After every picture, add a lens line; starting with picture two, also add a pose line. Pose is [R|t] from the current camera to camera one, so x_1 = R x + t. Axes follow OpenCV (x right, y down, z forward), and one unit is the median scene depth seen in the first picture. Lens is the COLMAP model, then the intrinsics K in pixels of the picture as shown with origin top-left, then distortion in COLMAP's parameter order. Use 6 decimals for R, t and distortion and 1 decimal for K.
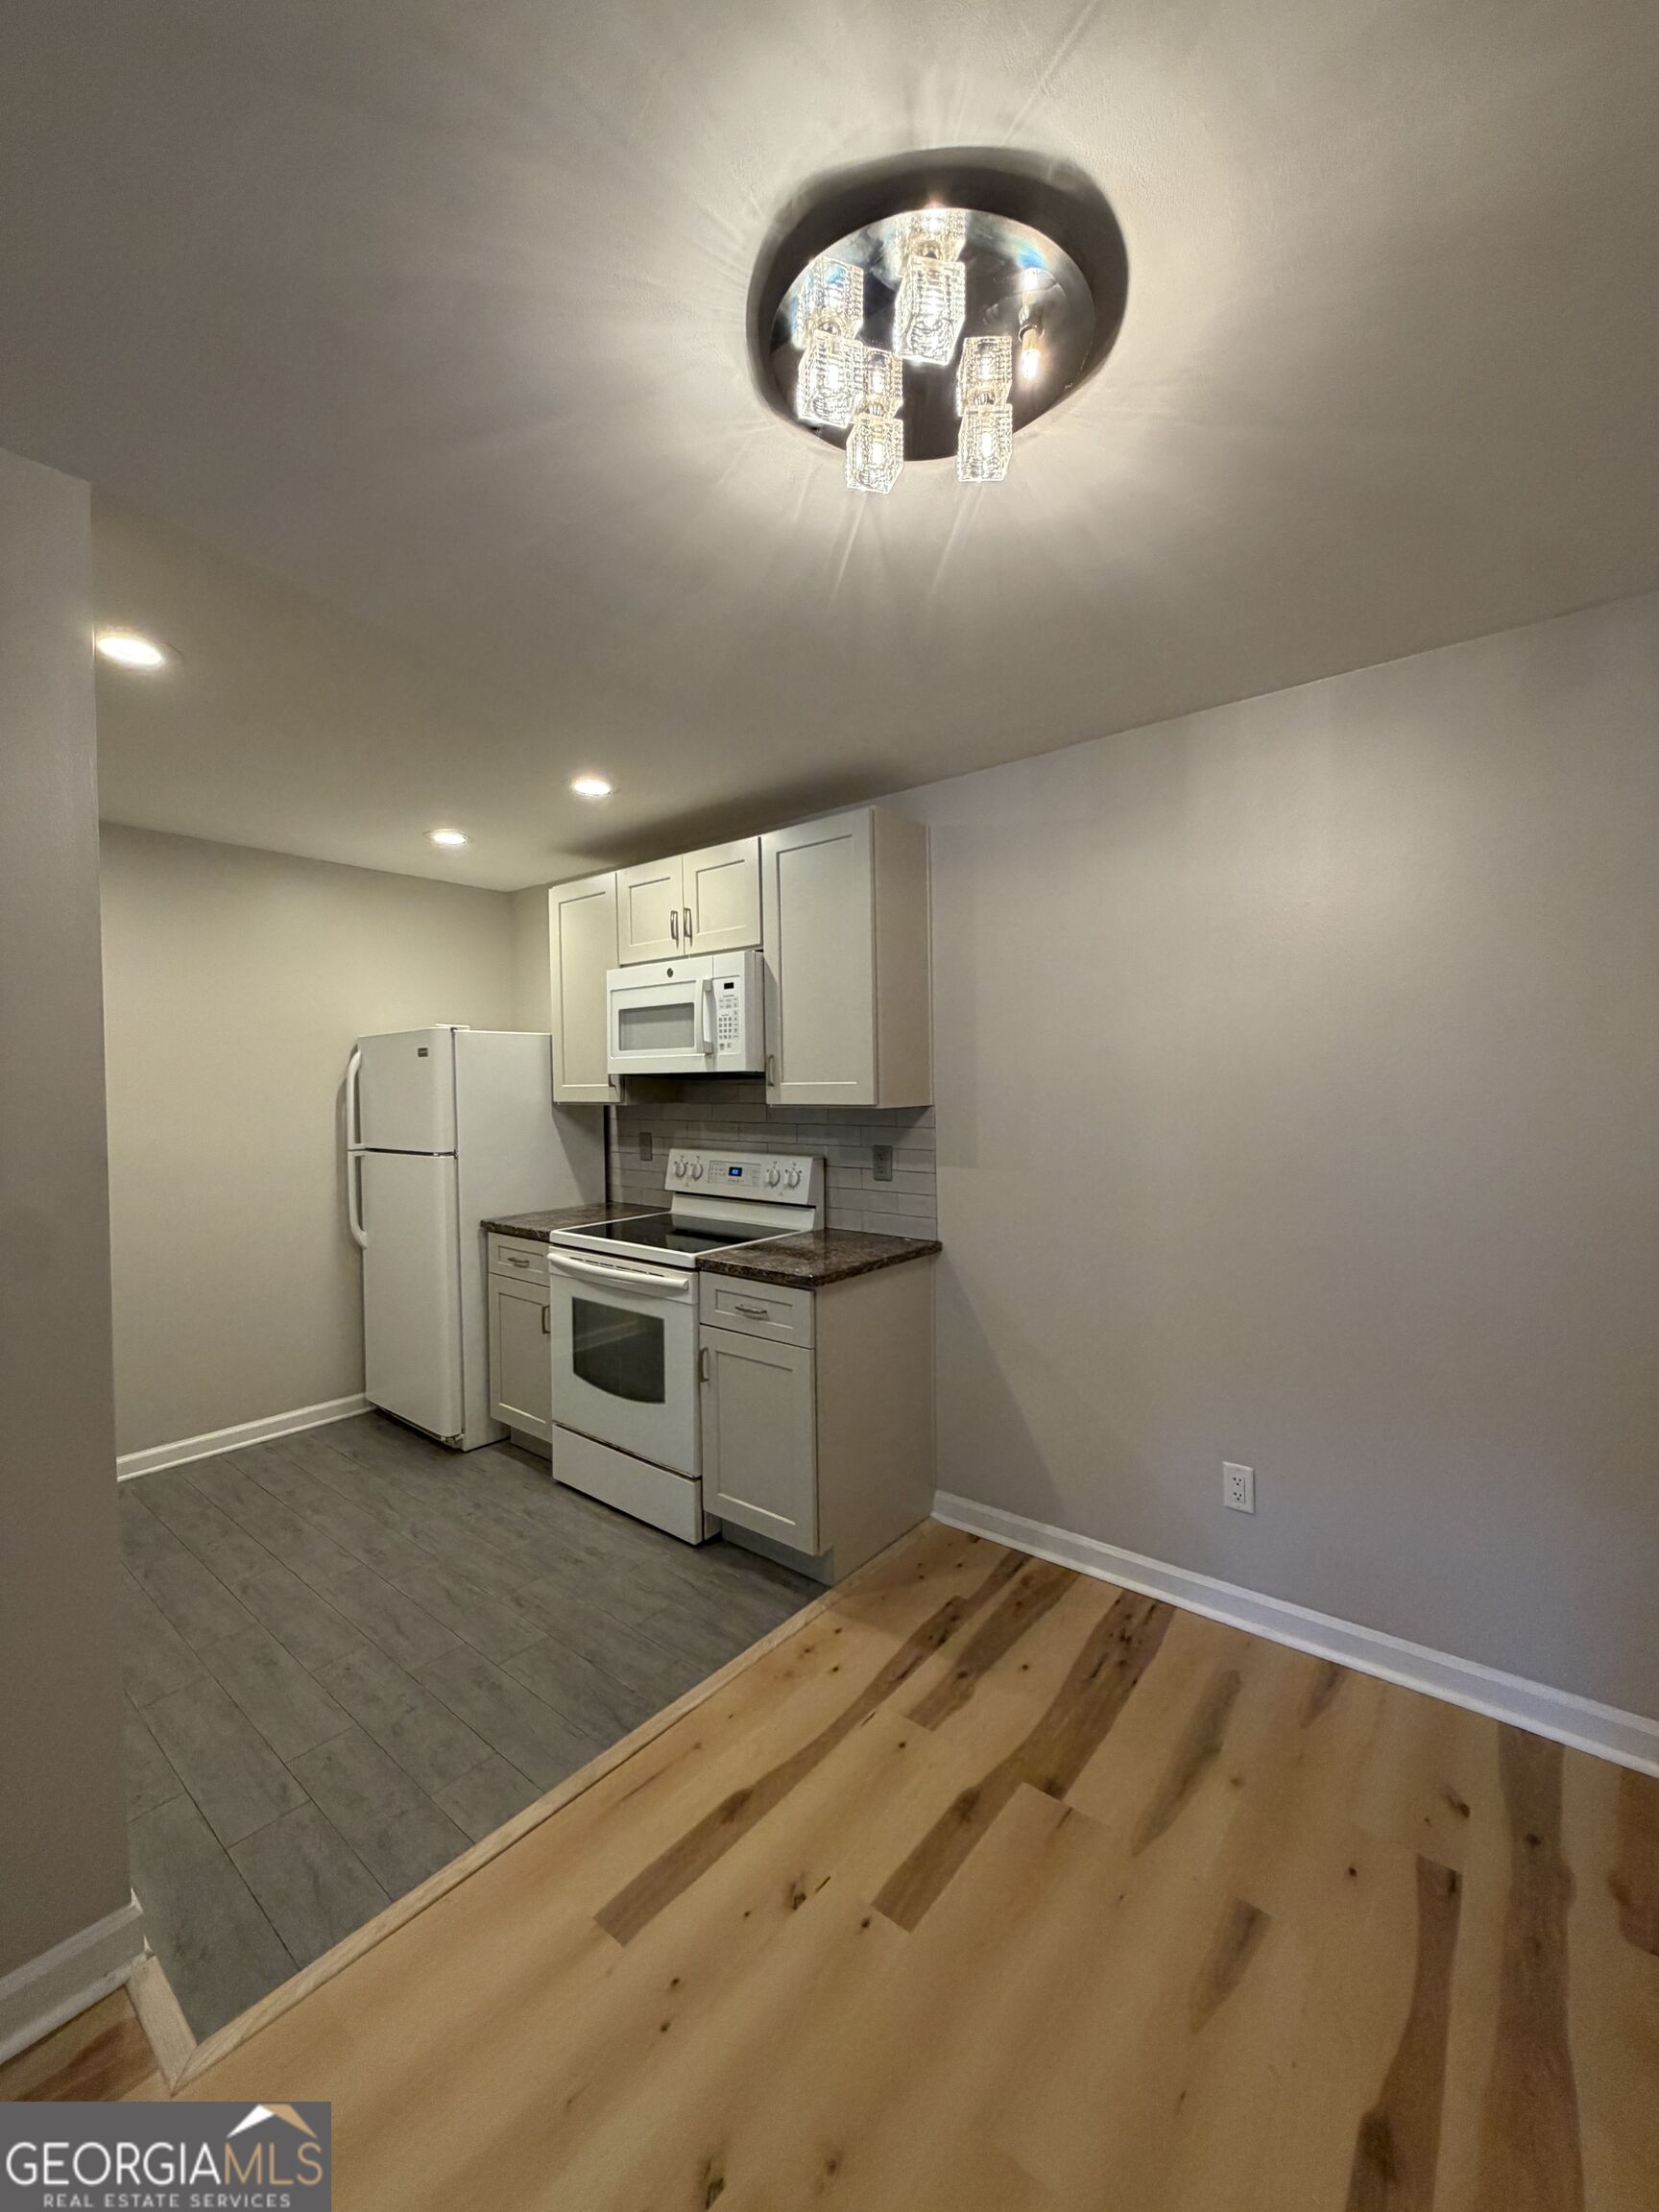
lens RADIAL K [[893.3, 0, 838.0], [0, 893.3, 1107.7], [0, 0, 1]] dist [0.003574, 0.000046]
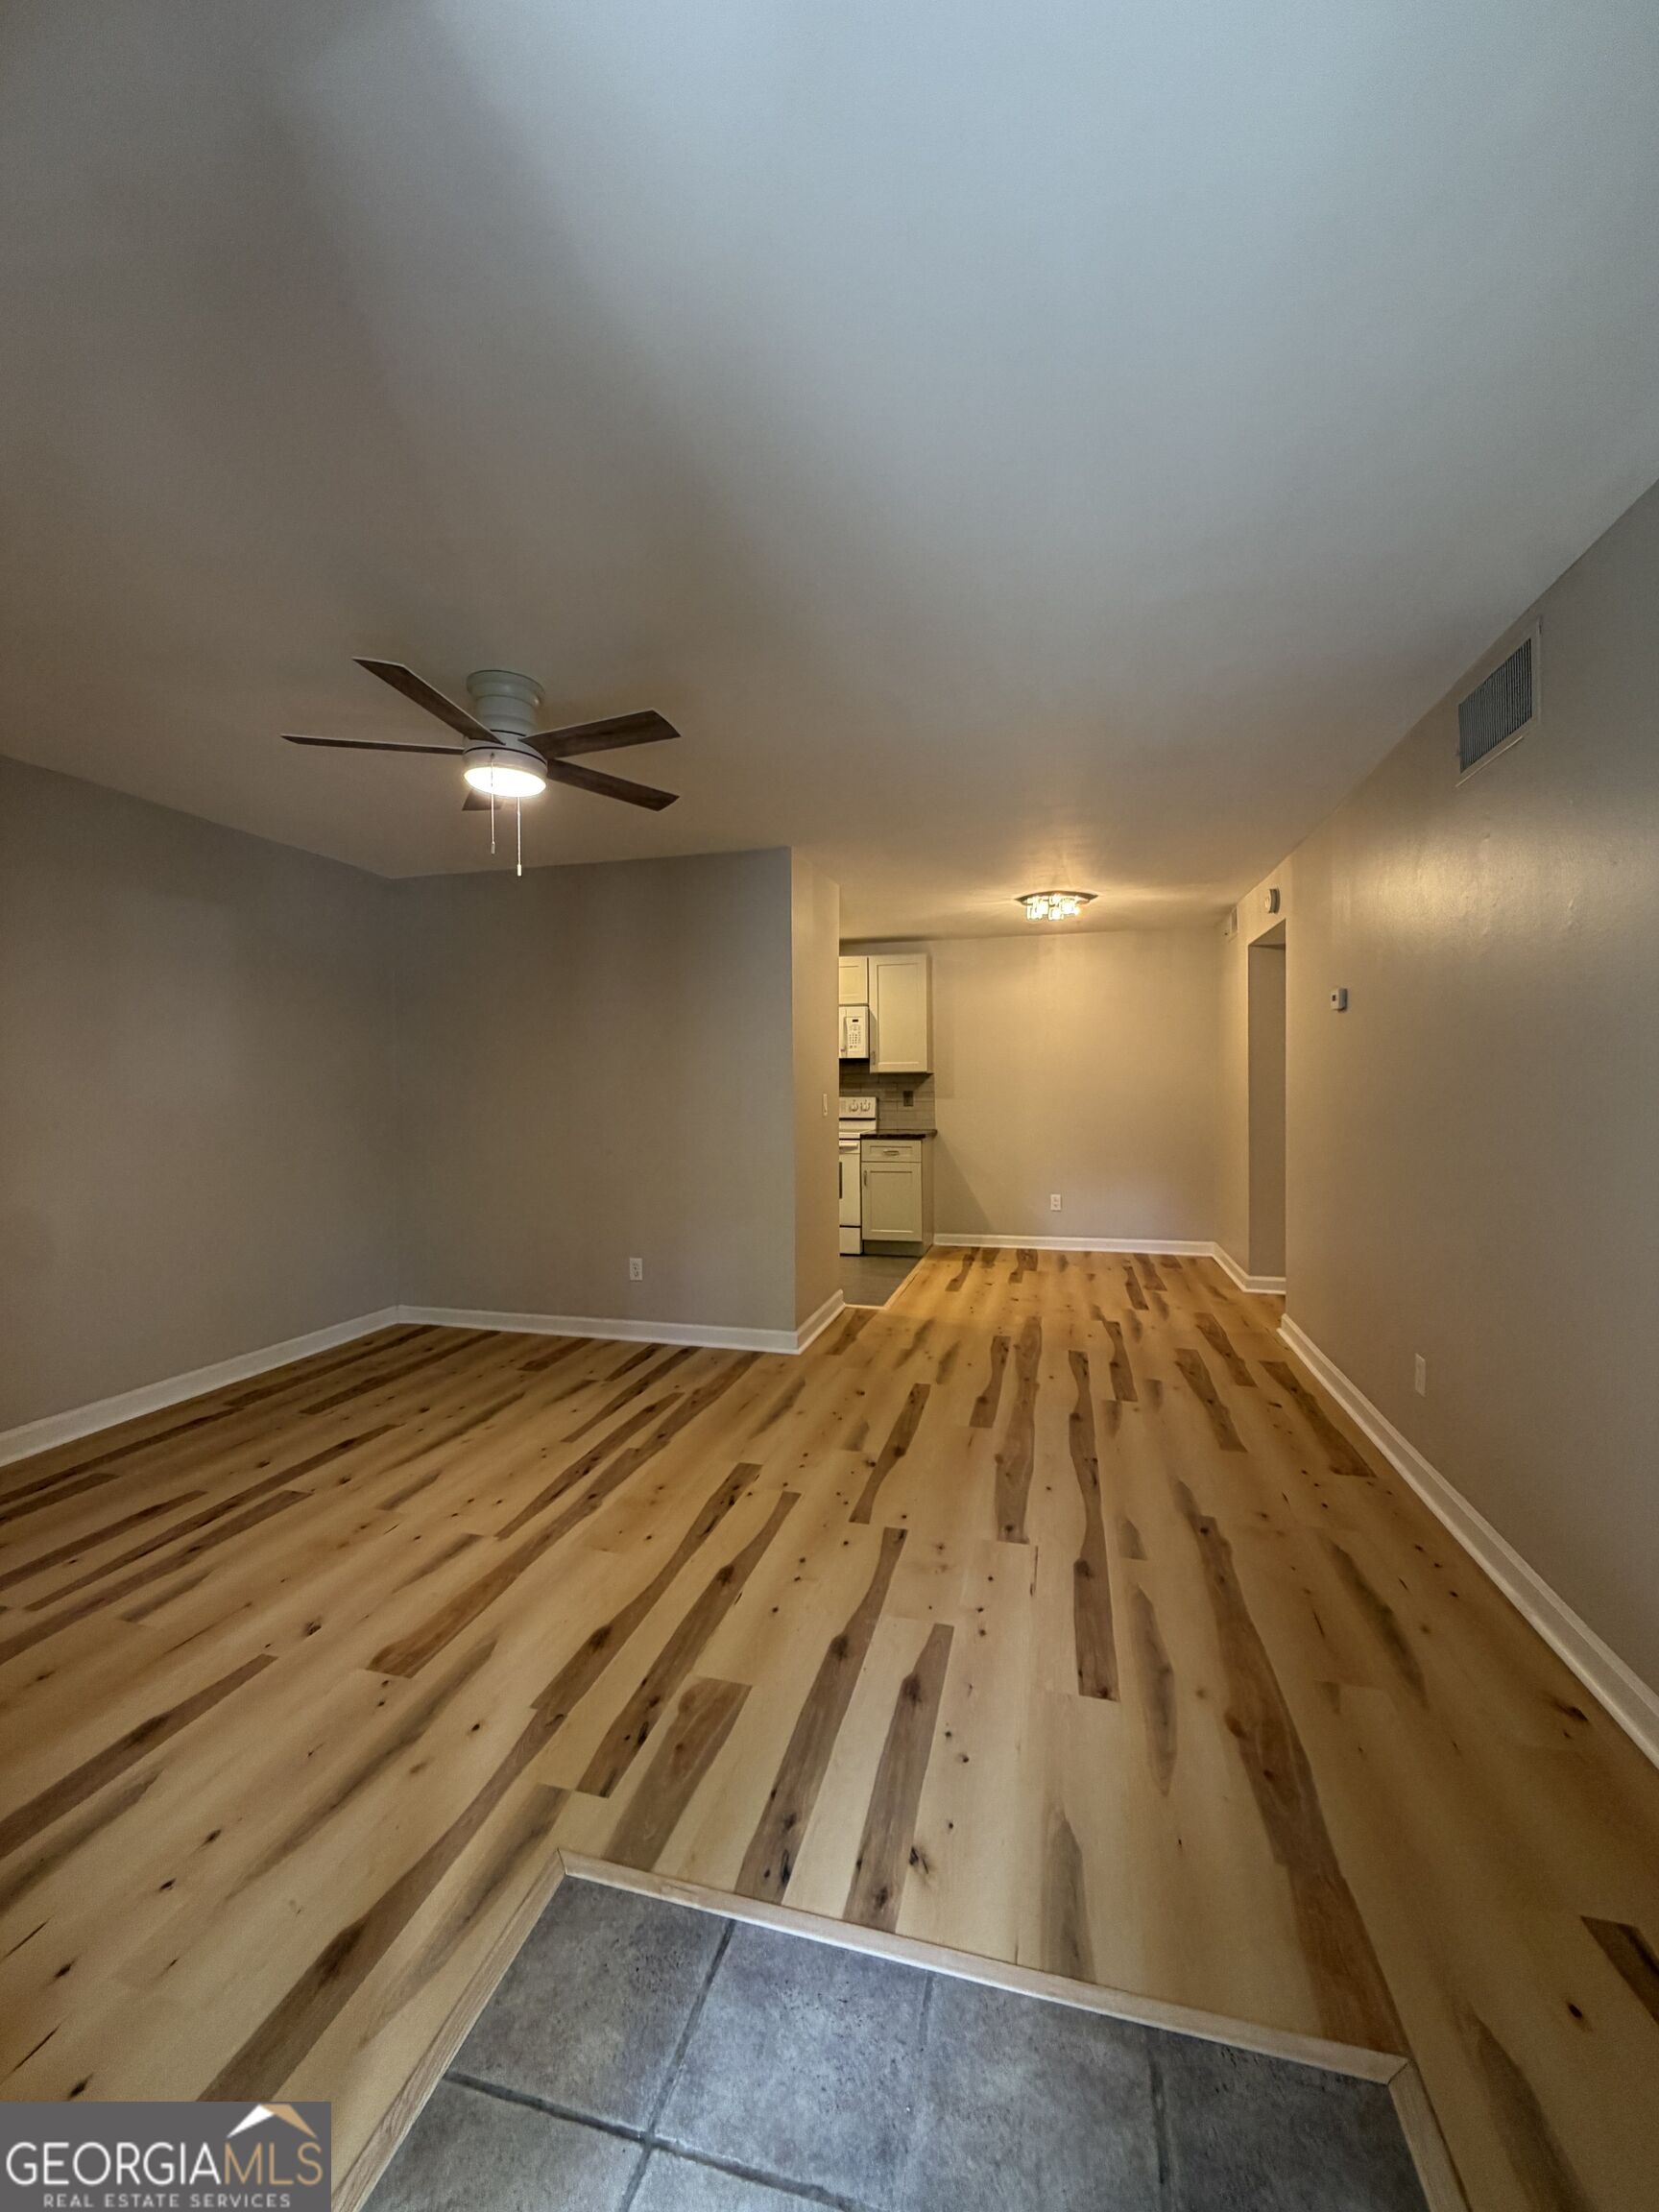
lens RADIAL K [[886.8, 0, 834.6], [0, 886.8, 1094.3], [0, 0, 1]] dist [-0.000271, 0.000591]
pose [[0.911493, 0.001808, 0.411312, -1.111680], [0.009346, 0.999641, -0.025106, 0.110191], [-0.411210, 0.026728, 0.911149, -1.064790]]
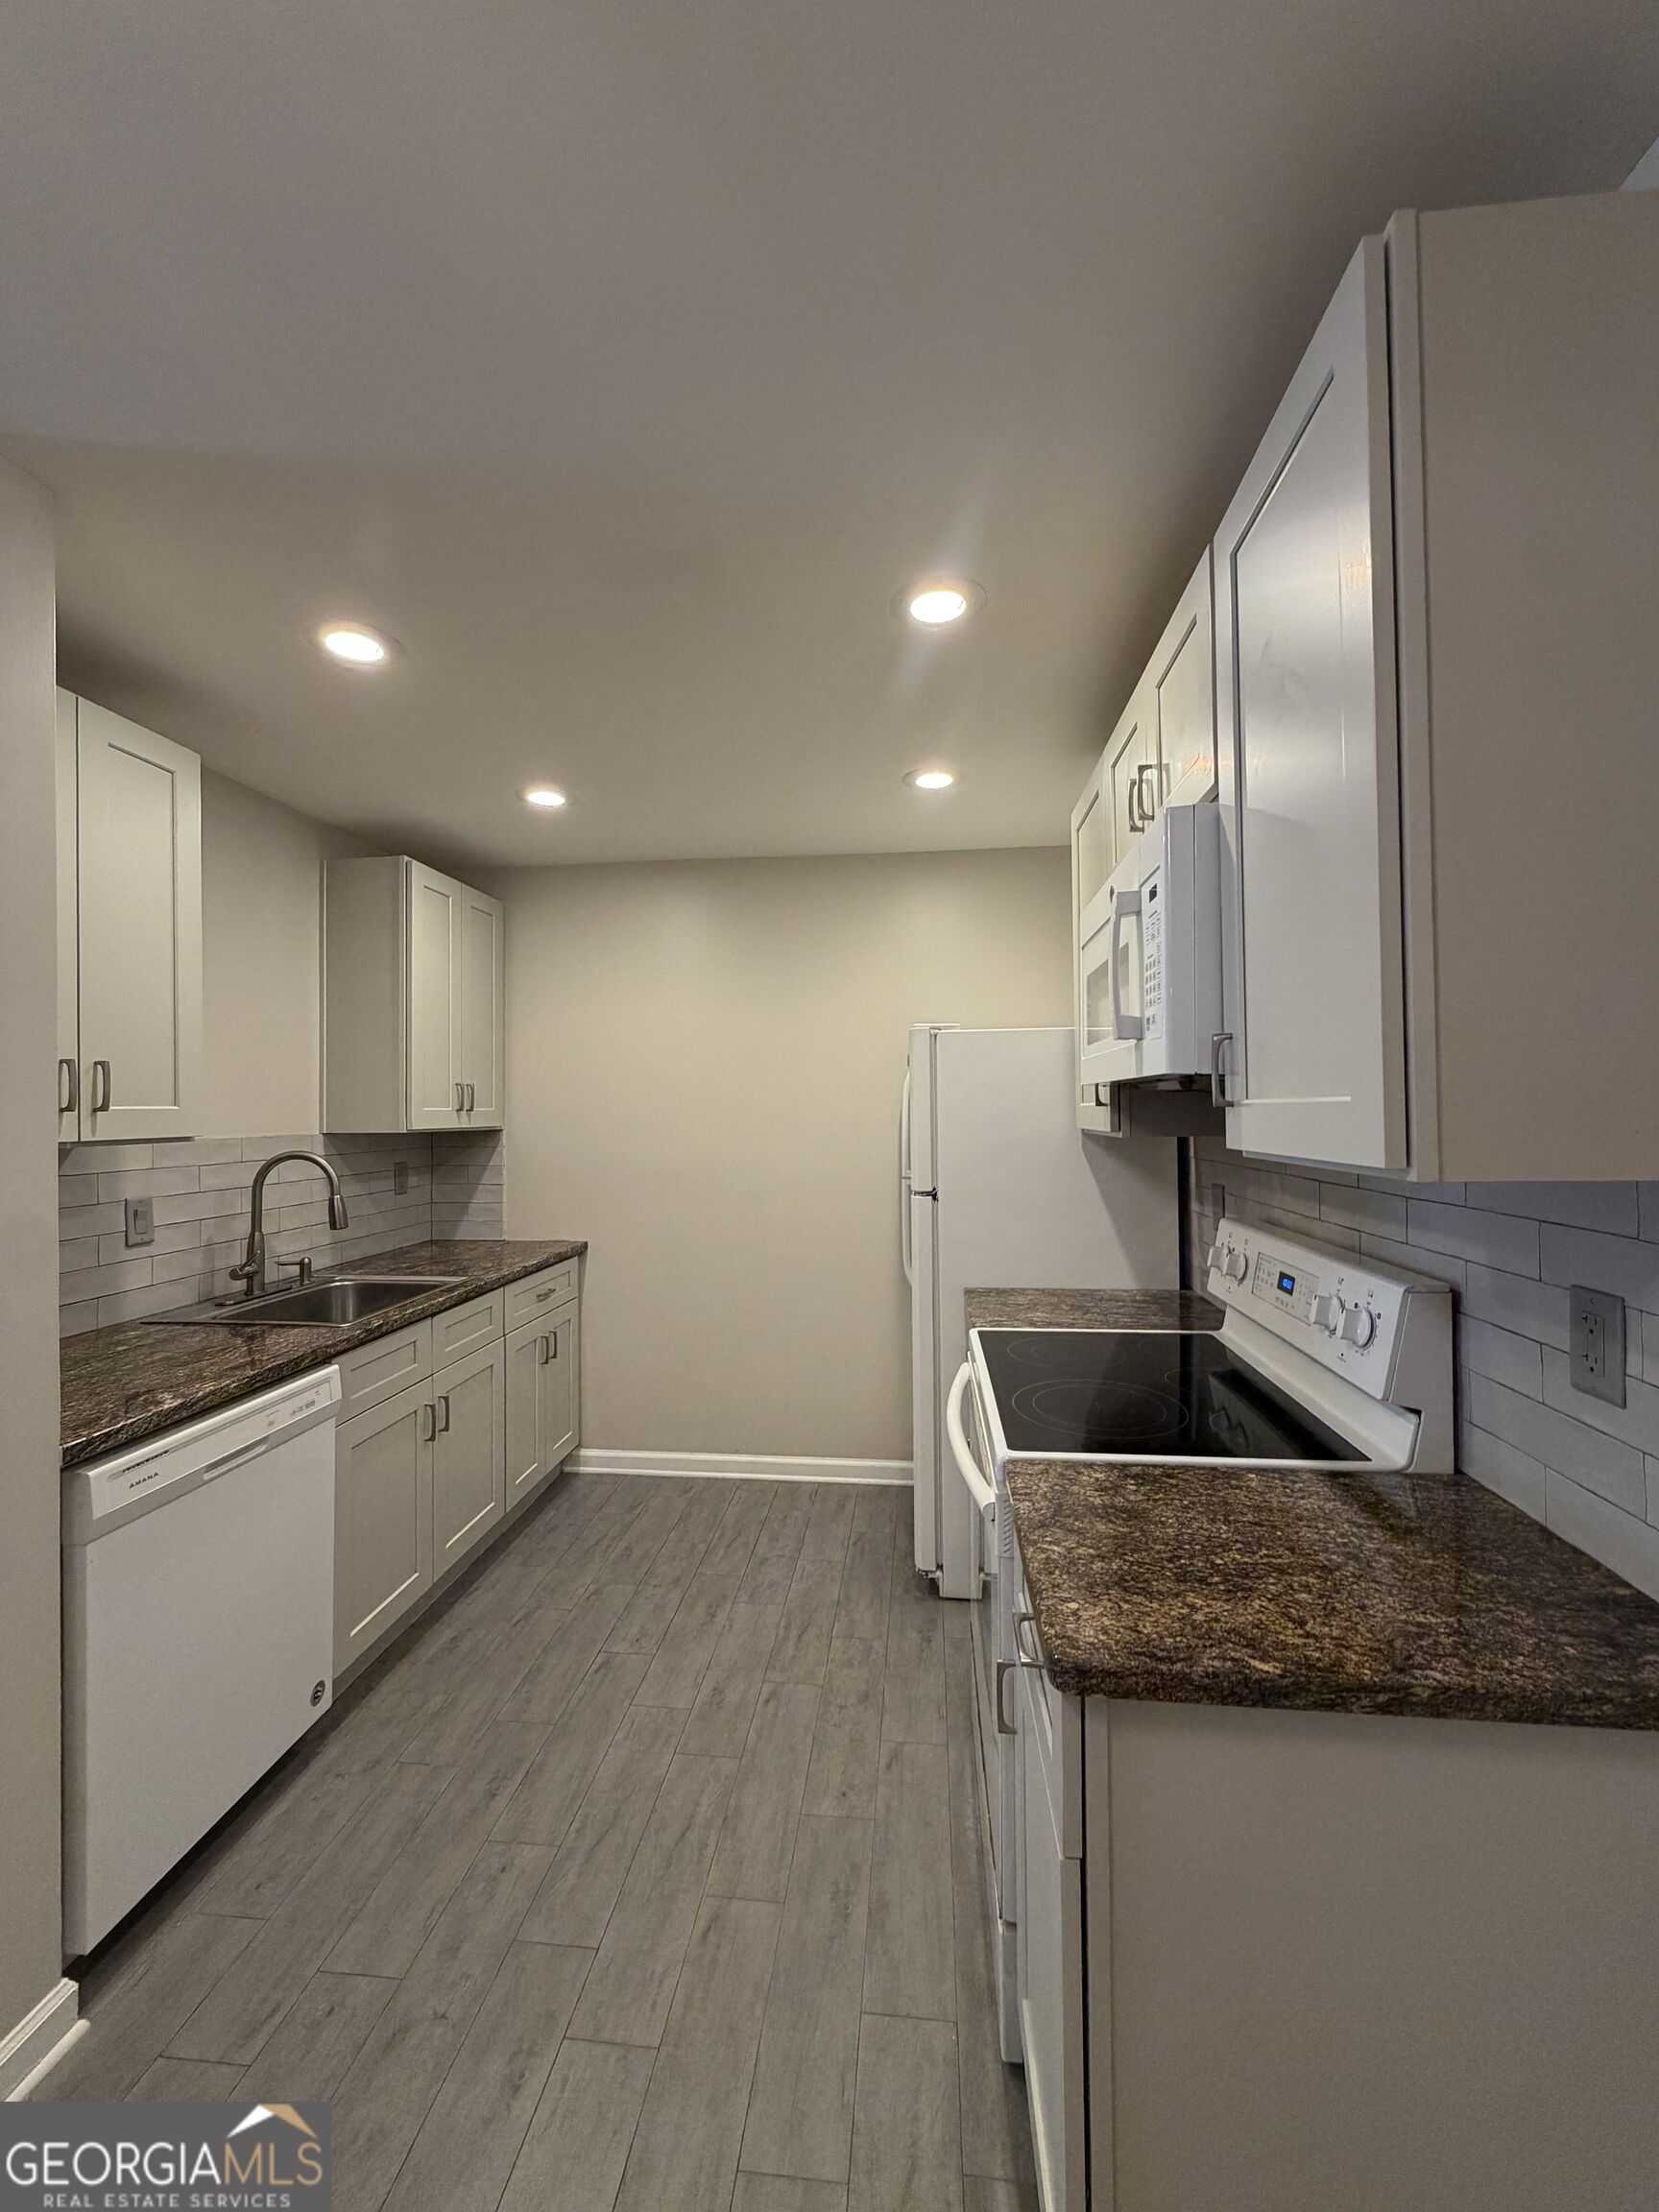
lens RADIAL K [[886.8, 0, 830.5], [0, 886.8, 1102.0], [0, 0, 1]] dist [-0.000271, 0.000591]
pose [[0.539761, 0.000974, -0.841818, 0.176250], [-0.023007, 0.999643, -0.013595, -0.016199], [0.841504, 0.026705, 0.539590, 0.601137]]
